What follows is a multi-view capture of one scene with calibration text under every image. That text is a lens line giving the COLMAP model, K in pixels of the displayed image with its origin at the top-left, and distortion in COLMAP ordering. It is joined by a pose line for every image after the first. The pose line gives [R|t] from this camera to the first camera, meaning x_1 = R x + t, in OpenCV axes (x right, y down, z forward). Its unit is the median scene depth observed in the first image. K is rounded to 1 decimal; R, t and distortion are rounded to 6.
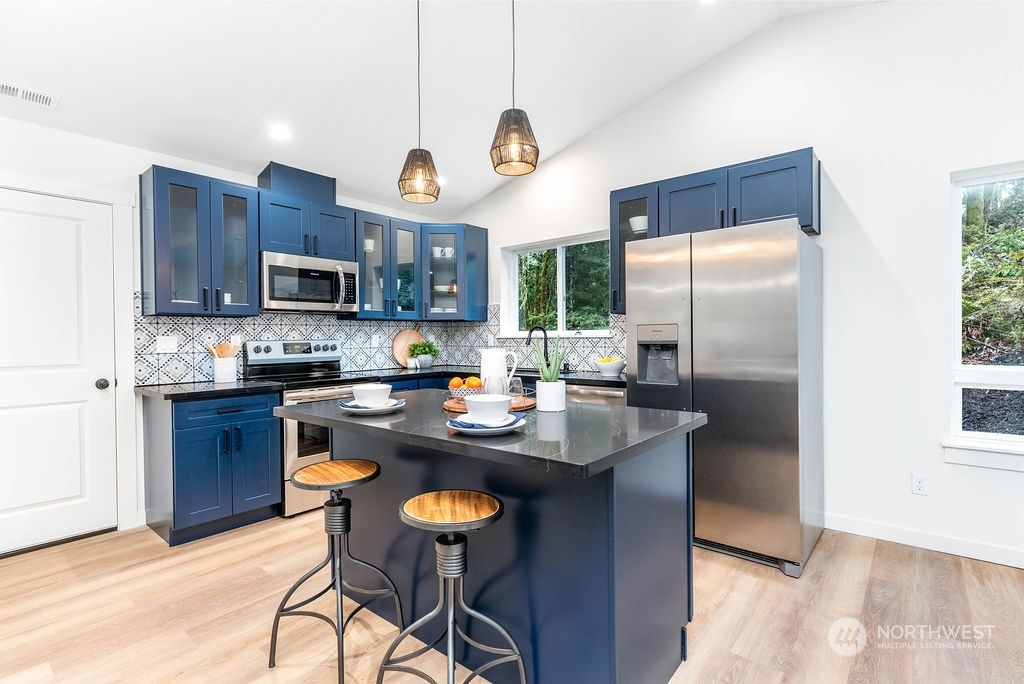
lens RADIAL K [[497.8, 0, 513.7], [0, 497.8, 343.4], [0, 0, 1]] dist [0.003736, 0.000301]
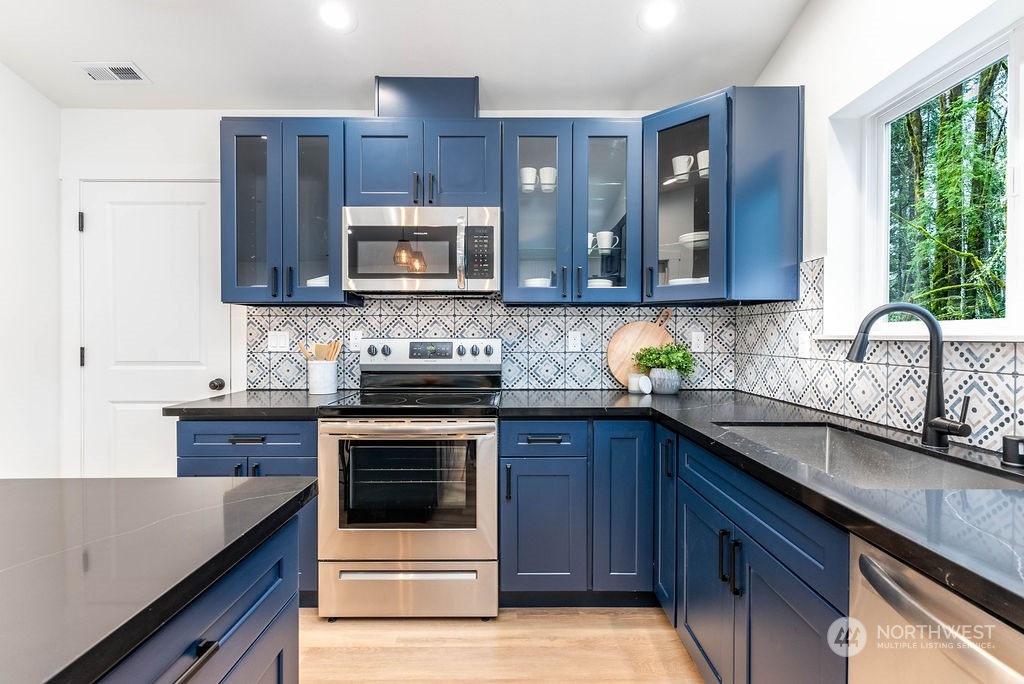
lens RADIAL K [[497.8, 0, 512.4], [0, 497.8, 339.9], [0, 0, 1]] dist [0.003736, 0.000301]
pose [[0.640247, 0.017057, -0.767980, 0.148671], [-0.017126, 0.999822, 0.007930, -0.011051], [0.767978, 0.008075, 0.640425, 0.639271]]
